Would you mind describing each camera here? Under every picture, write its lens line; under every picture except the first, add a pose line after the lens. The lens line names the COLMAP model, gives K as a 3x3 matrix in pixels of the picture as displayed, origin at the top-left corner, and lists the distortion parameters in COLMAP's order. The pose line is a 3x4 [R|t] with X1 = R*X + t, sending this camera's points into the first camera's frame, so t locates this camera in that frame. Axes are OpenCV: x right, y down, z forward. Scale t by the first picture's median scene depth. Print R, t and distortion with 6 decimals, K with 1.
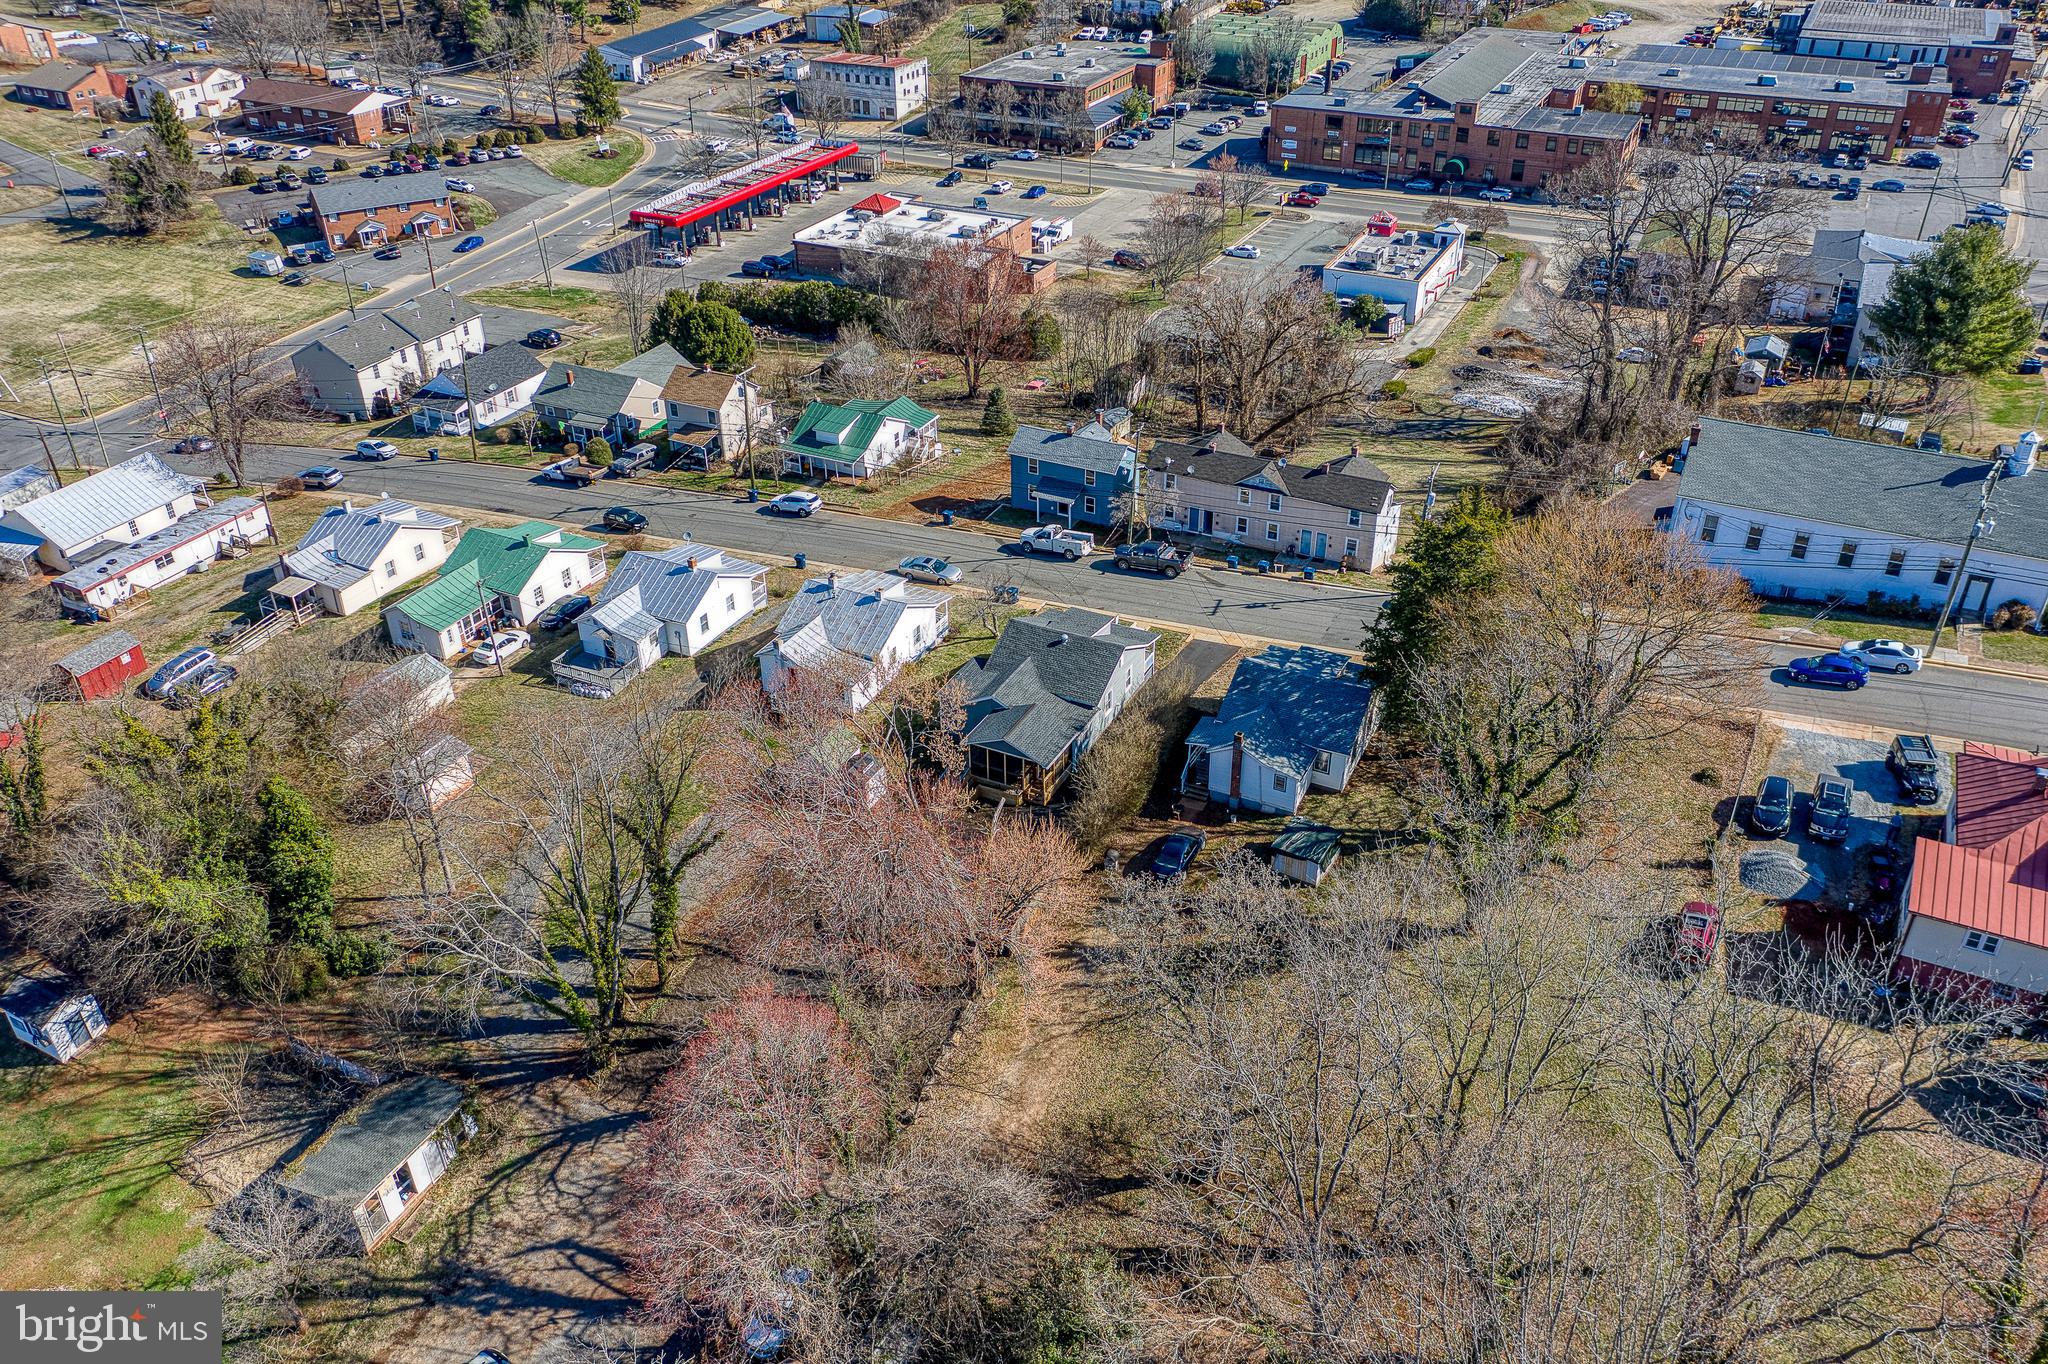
lens RADIAL K [[1565.9, 0, 1019.5], [0, 1565.9, 678.1], [0, 0, 1]] dist [-0.010671, 0.013984]
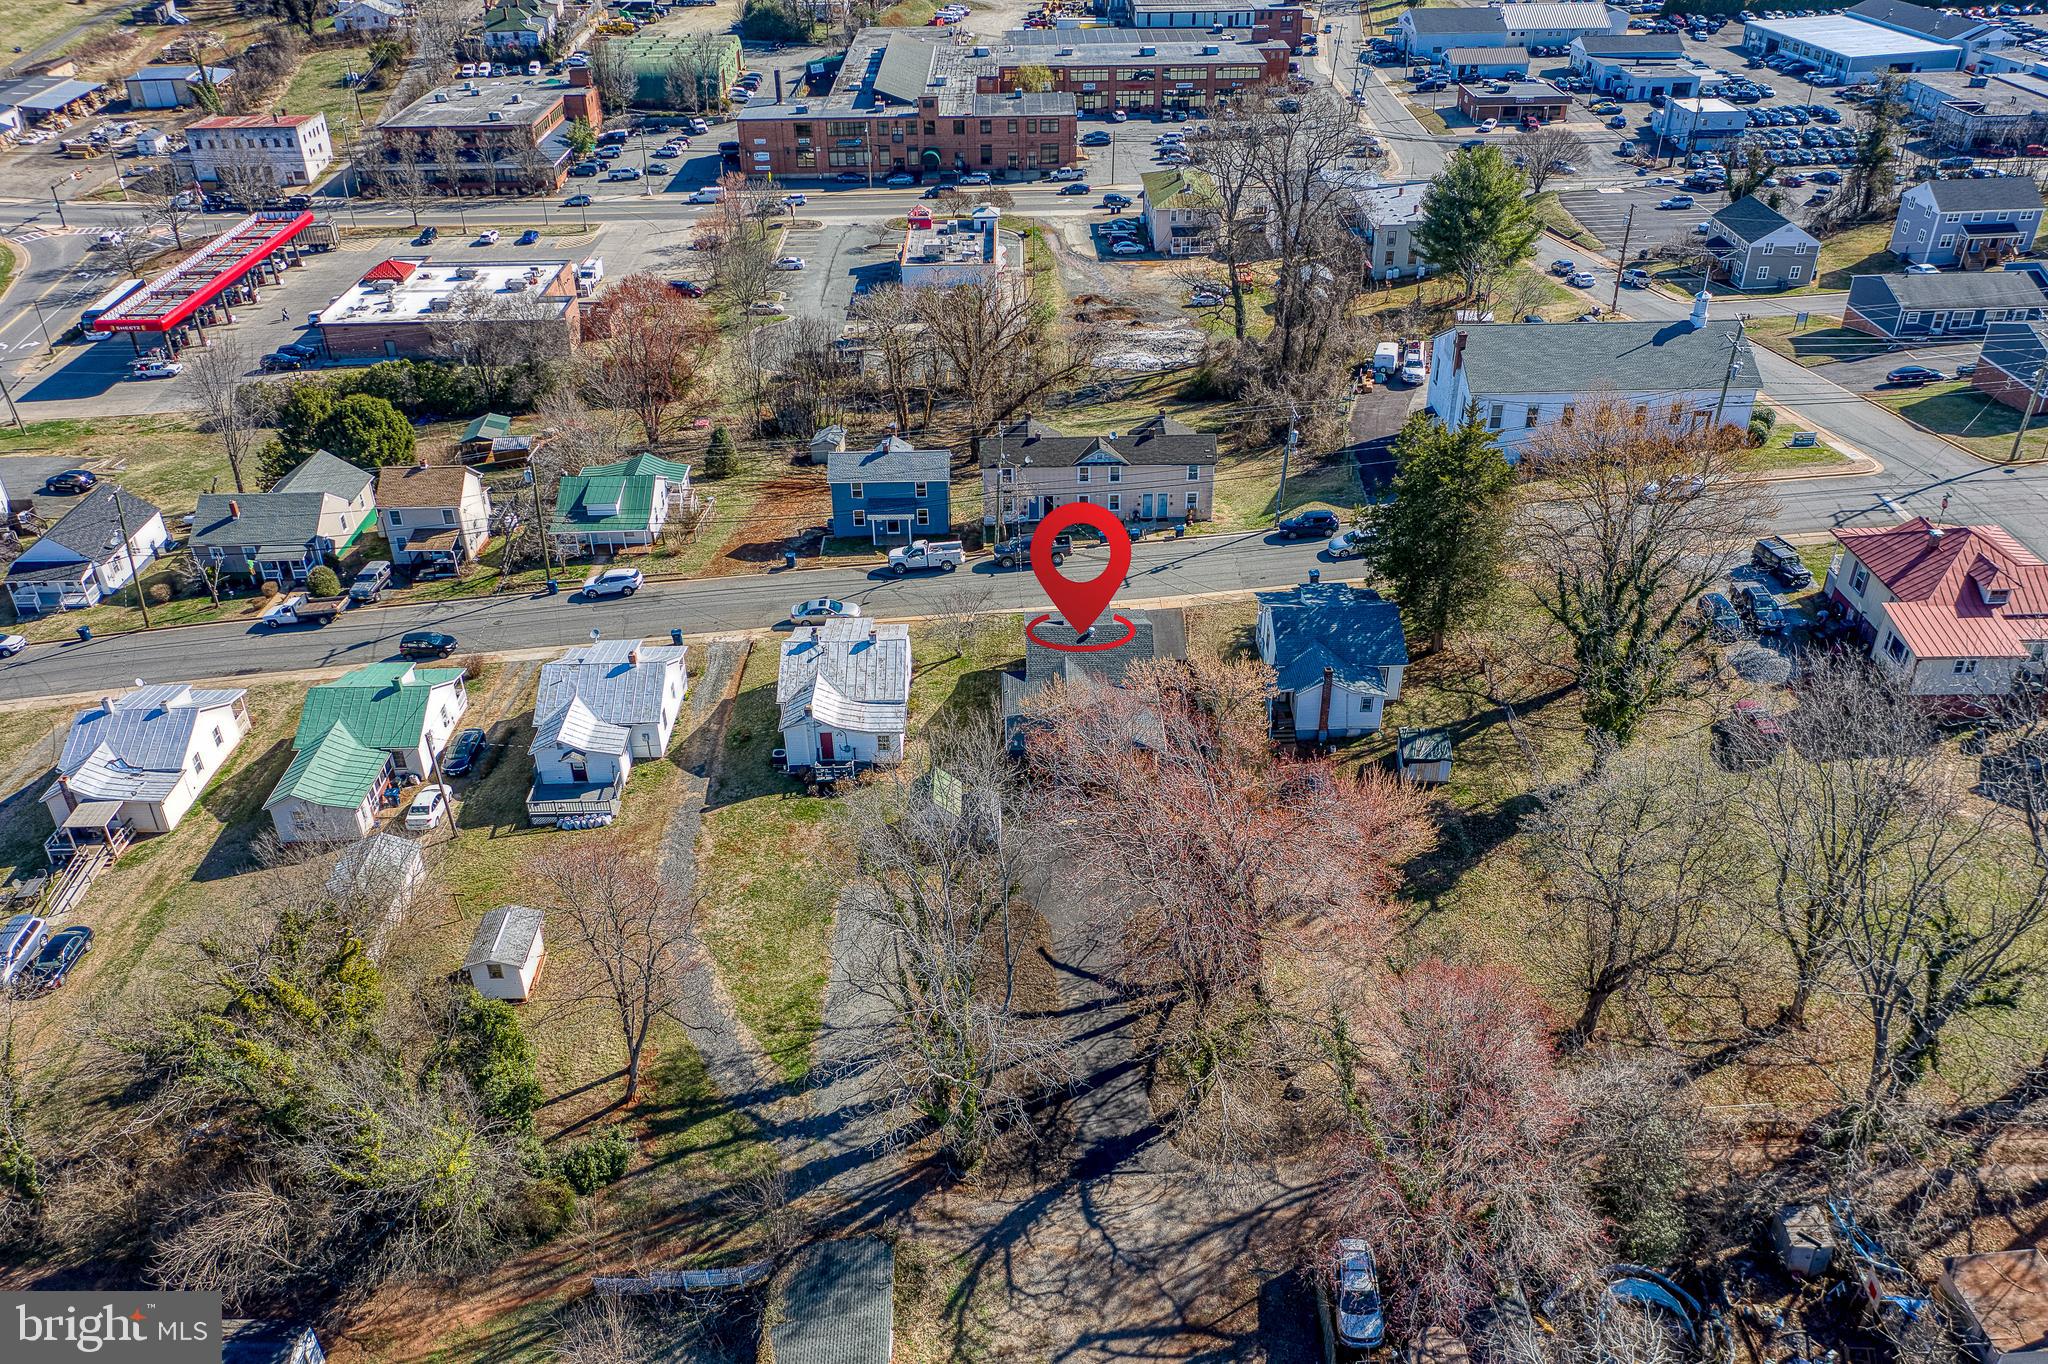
lens RADIAL K [[1570.1, 0, 1020.7], [0, 1570.1, 676.6], [0, 0, 1]] dist [-0.015618, 0.028853]
pose [[0.887164, -0.245740, 0.390578, -0.252916], [0.250039, 0.967380, 0.040705, -0.030224], [-0.387840, 0.061548, 0.919669, 0.053188]]
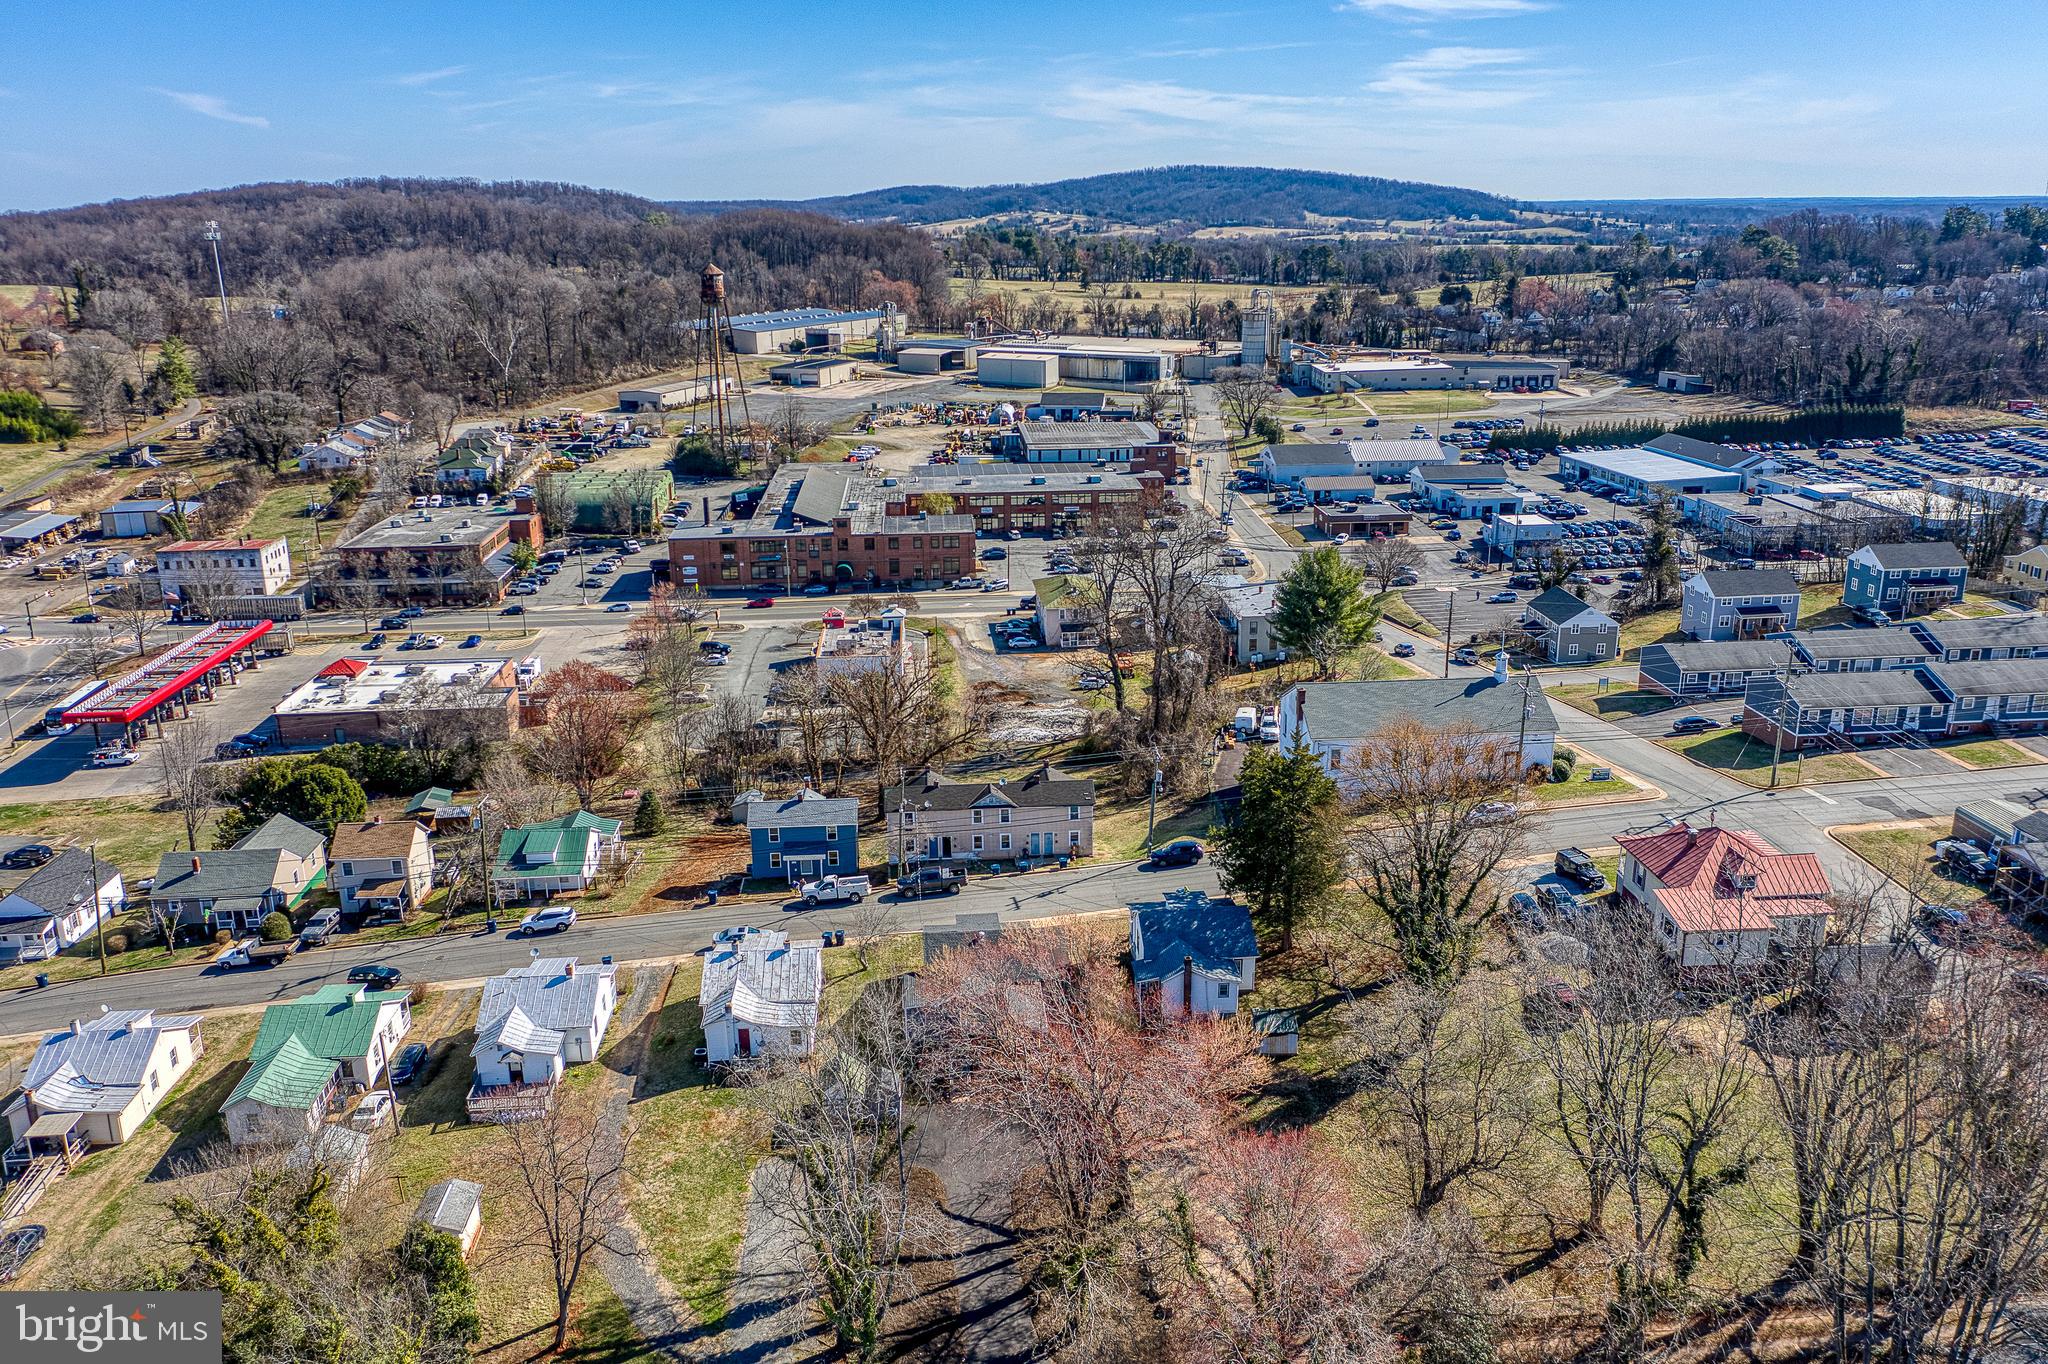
lens RADIAL K [[1565.9, 0, 1019.5], [0, 1565.9, 678.1], [0, 0, 1]] dist [-0.010671, 0.013984]
pose [[0.859839, -0.148286, 0.488557, -0.291963], [0.274431, 0.941142, -0.197332, 0.019127], [-0.430540, 0.303749, 0.849925, -0.025898]]
